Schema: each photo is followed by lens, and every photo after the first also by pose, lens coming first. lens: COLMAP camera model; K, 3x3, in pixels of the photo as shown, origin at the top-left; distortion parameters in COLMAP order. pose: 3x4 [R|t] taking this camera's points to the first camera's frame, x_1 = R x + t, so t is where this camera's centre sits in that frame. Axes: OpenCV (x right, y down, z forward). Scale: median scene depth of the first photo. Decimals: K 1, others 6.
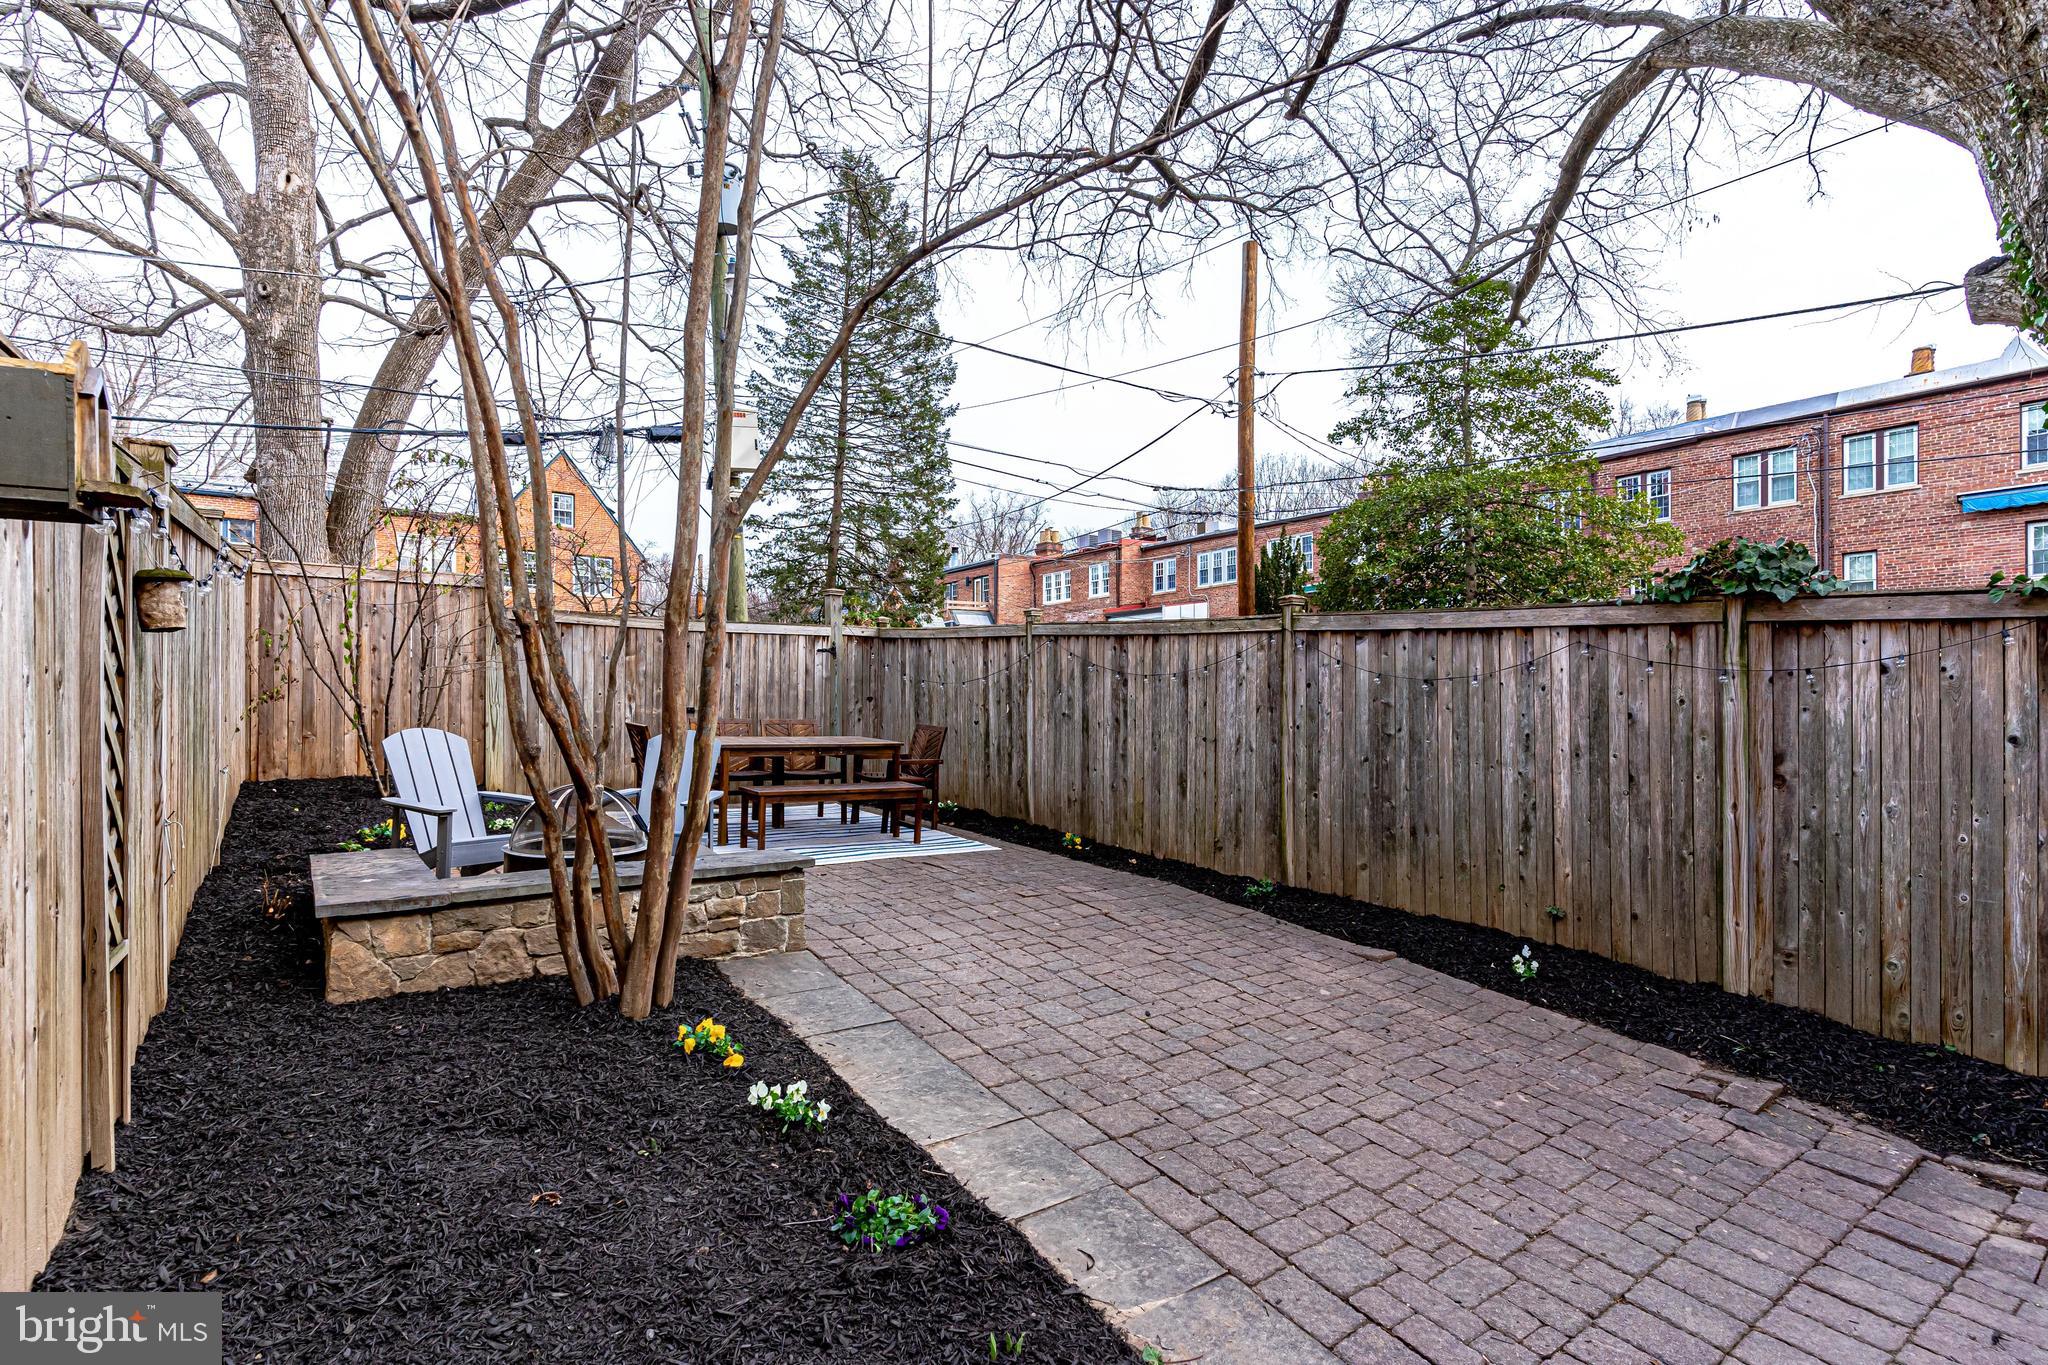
lens RADIAL K [[1004.2, 0, 1021.6], [0, 1004.2, 689.2], [0, 0, 1]] dist [0.003005, -0.000171]
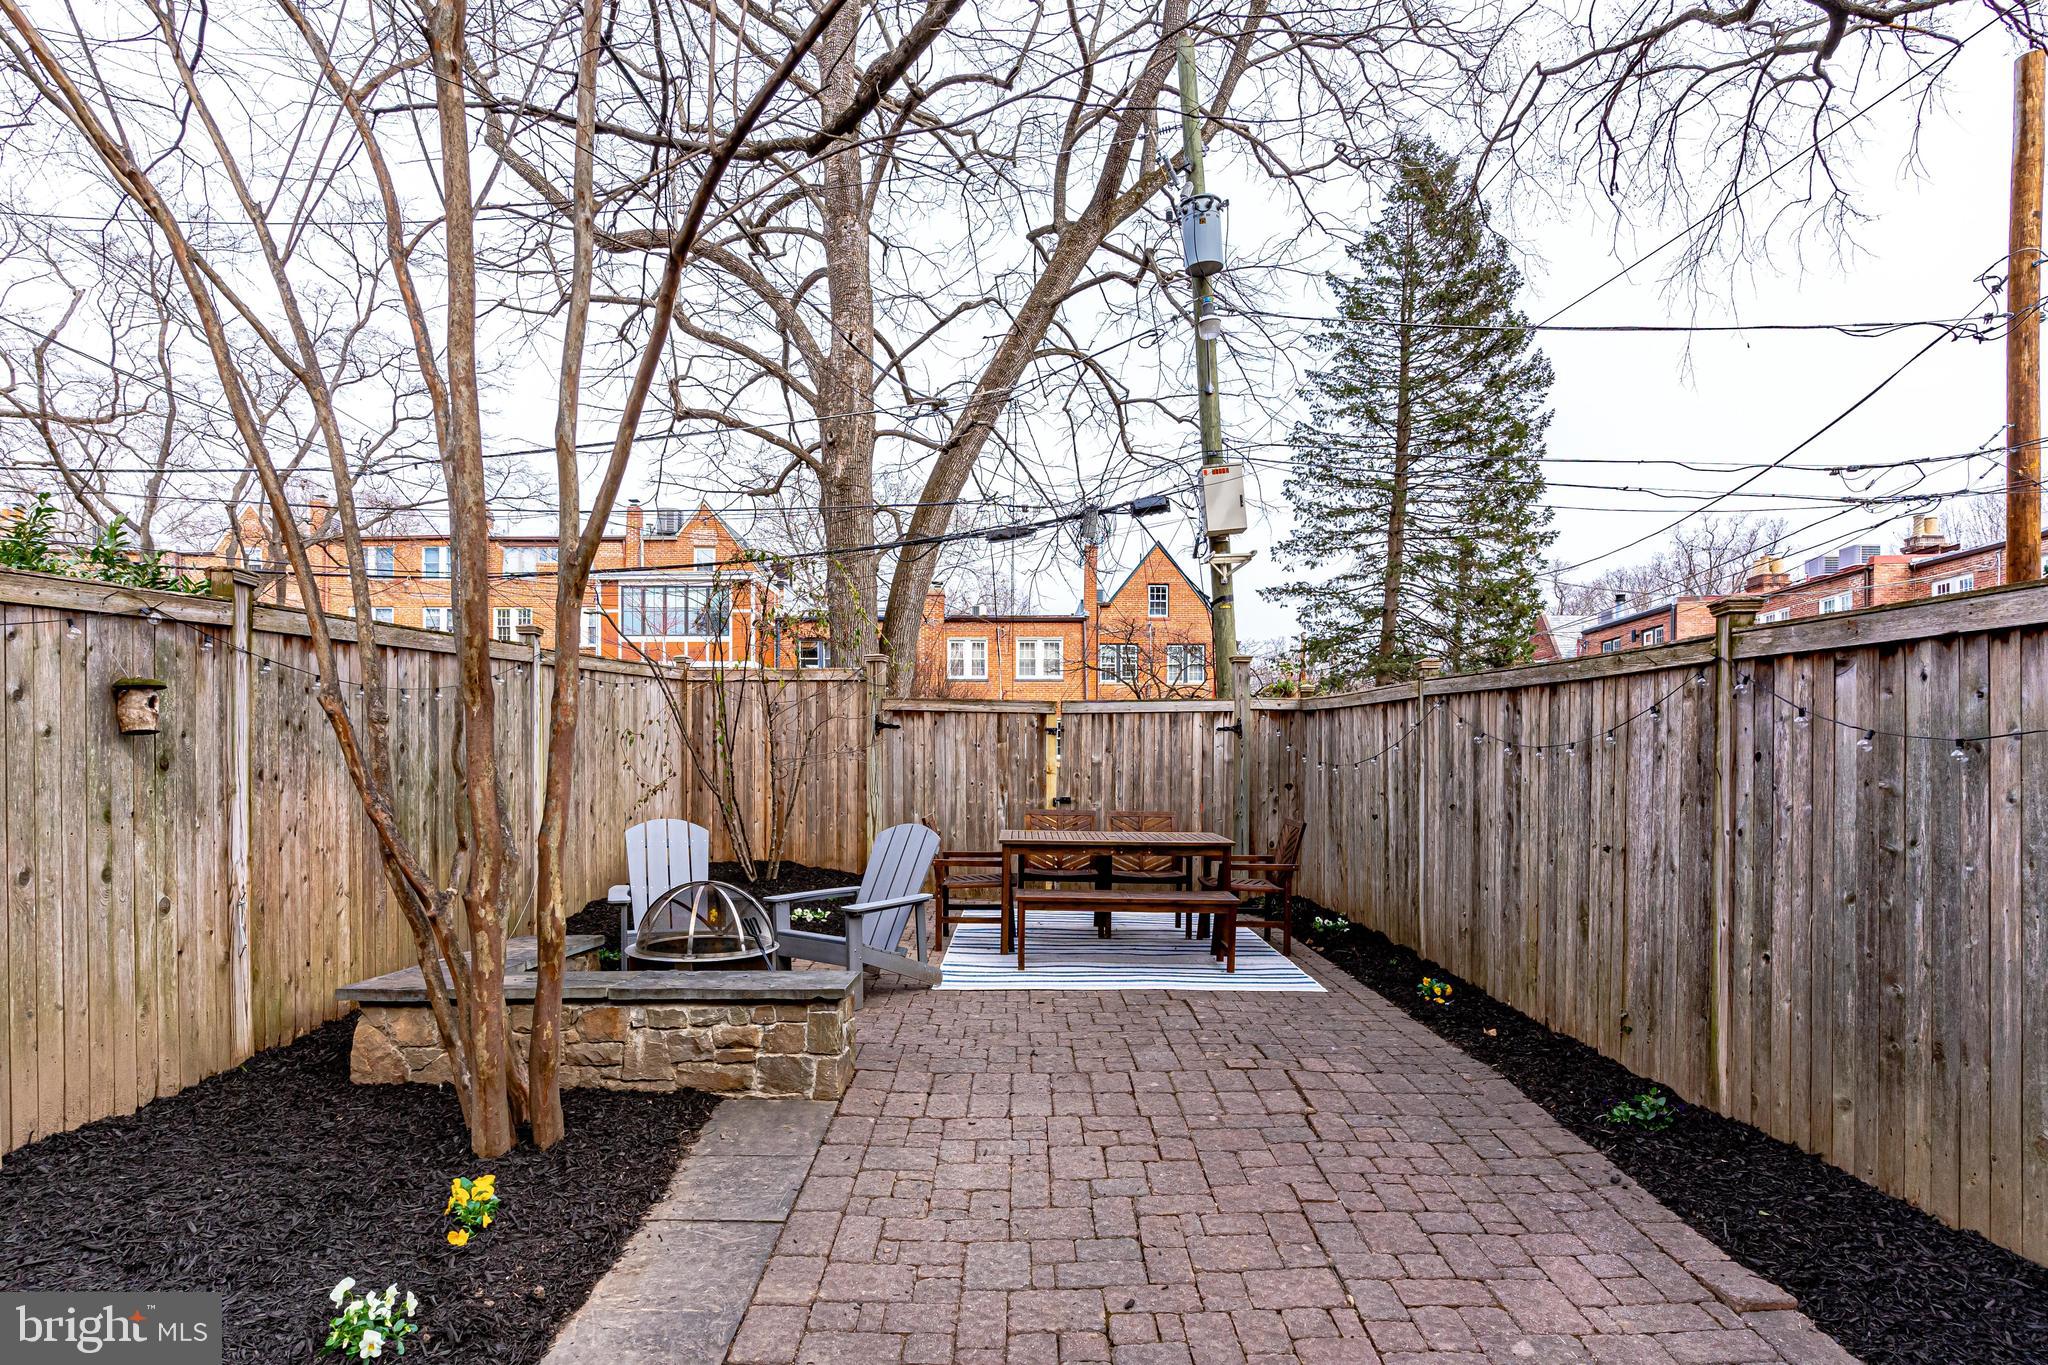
lens RADIAL K [[1056.9, 0, 1022.8], [0, 1056.9, 791.6], [0, 0, 1]] dist [-0.012570, -0.001592]
pose [[0.809116, -0.005021, -0.587628, 0.230679], [0.013726, 0.999852, 0.010356, 0.002818], [0.587489, -0.016445, 0.809065, 0.231624]]
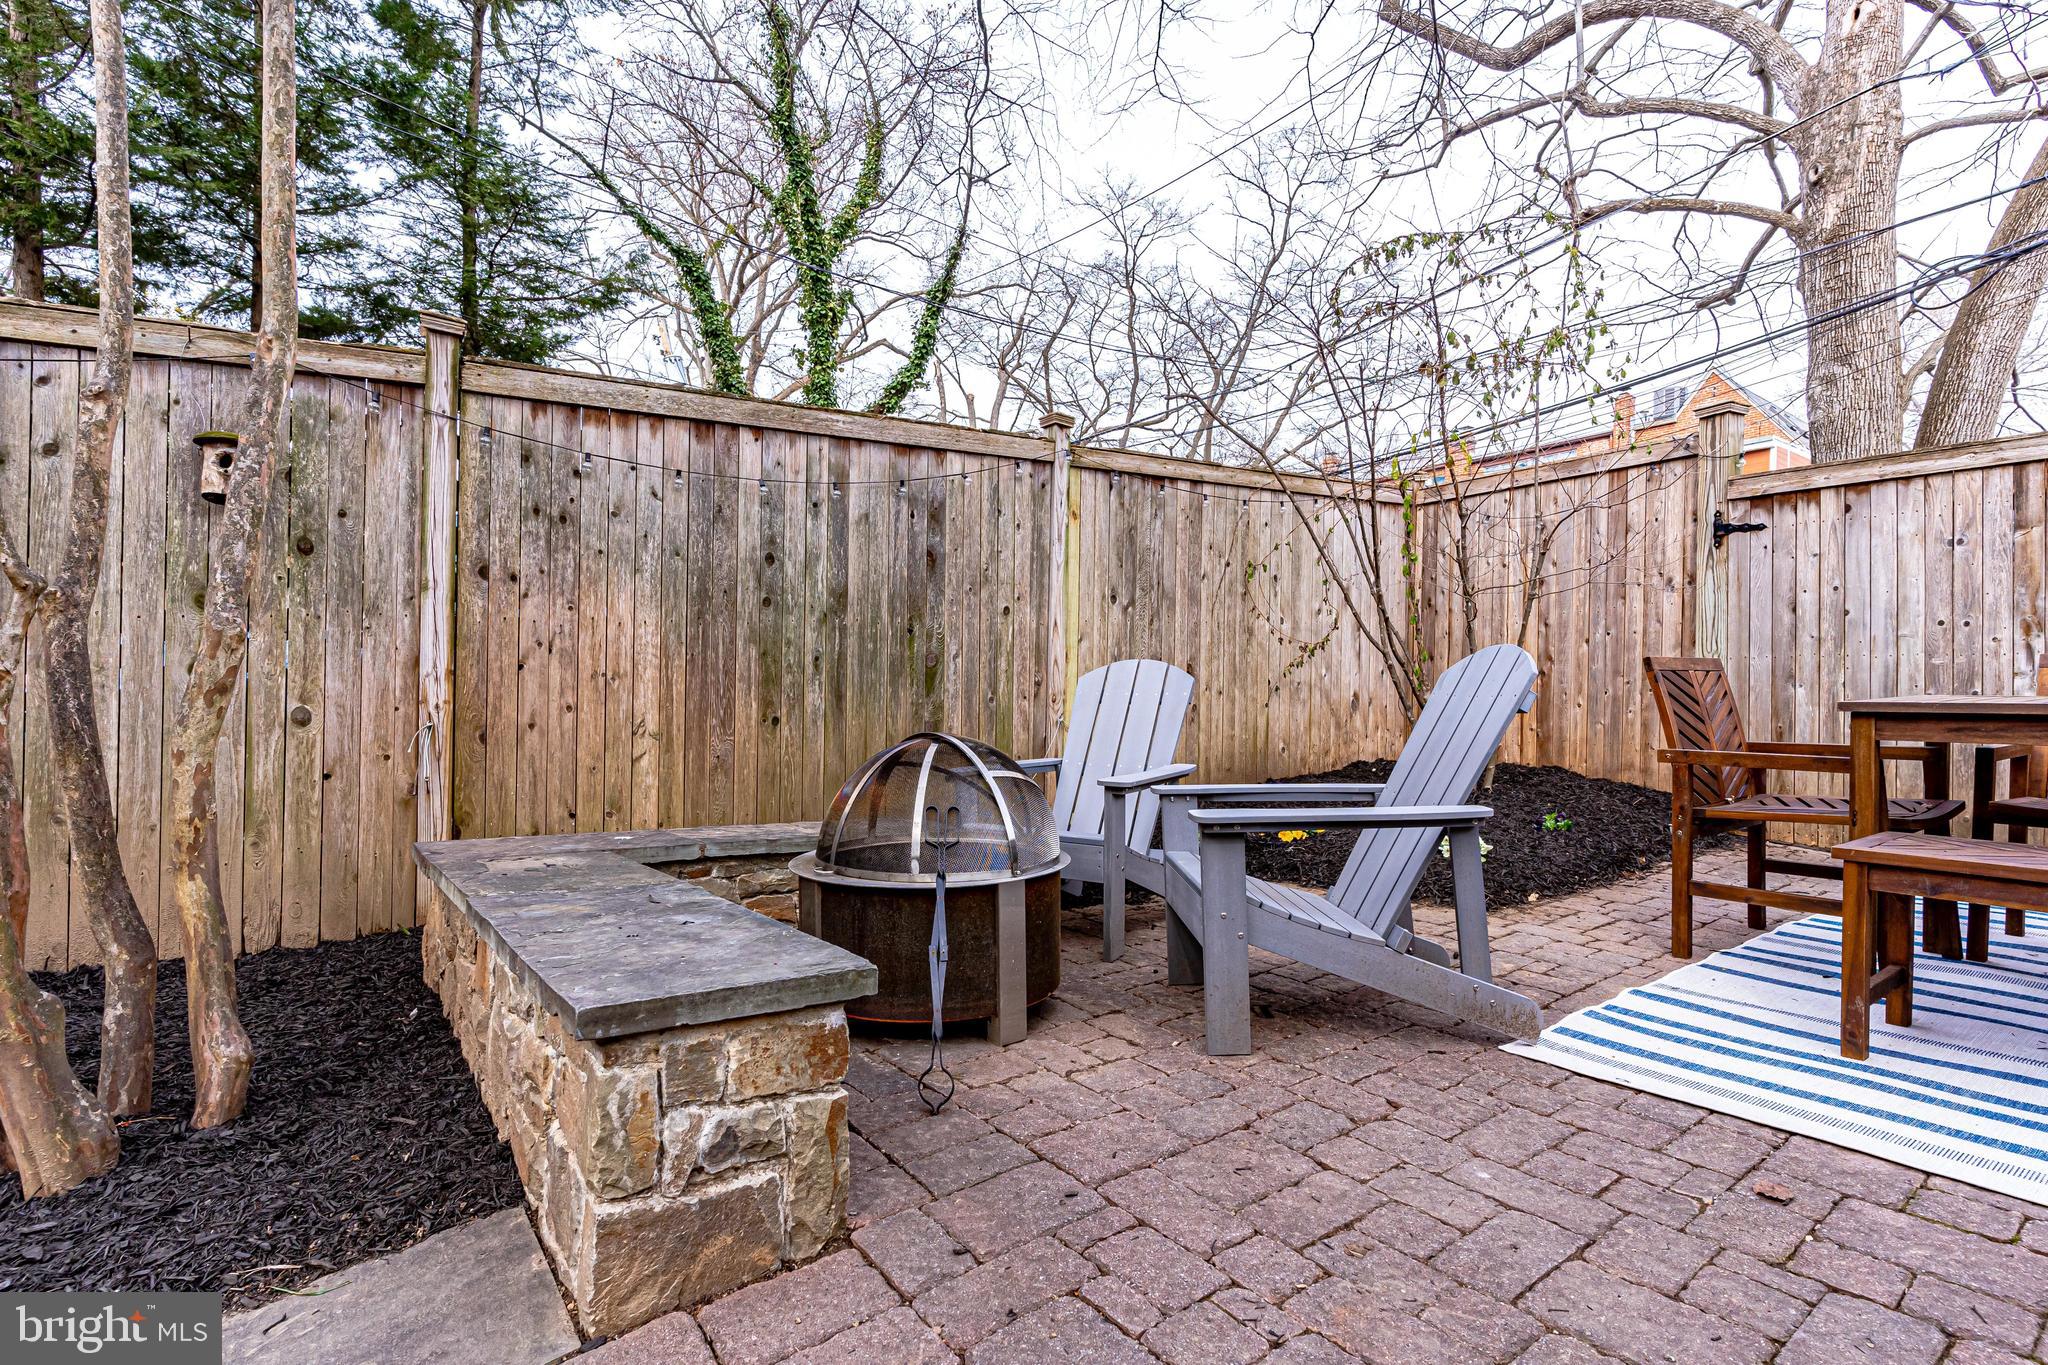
lens RADIAL K [[1004.2, 0, 1051.3], [0, 1004.2, 712.8], [0, 0, 1]] dist [0.003005, -0.000171]
pose [[0.022438, -0.009171, -0.999706, 0.033598], [0.002052, 0.999956, -0.009127, 0.053599], [0.999746, -0.001846, 0.022455, 0.634773]]
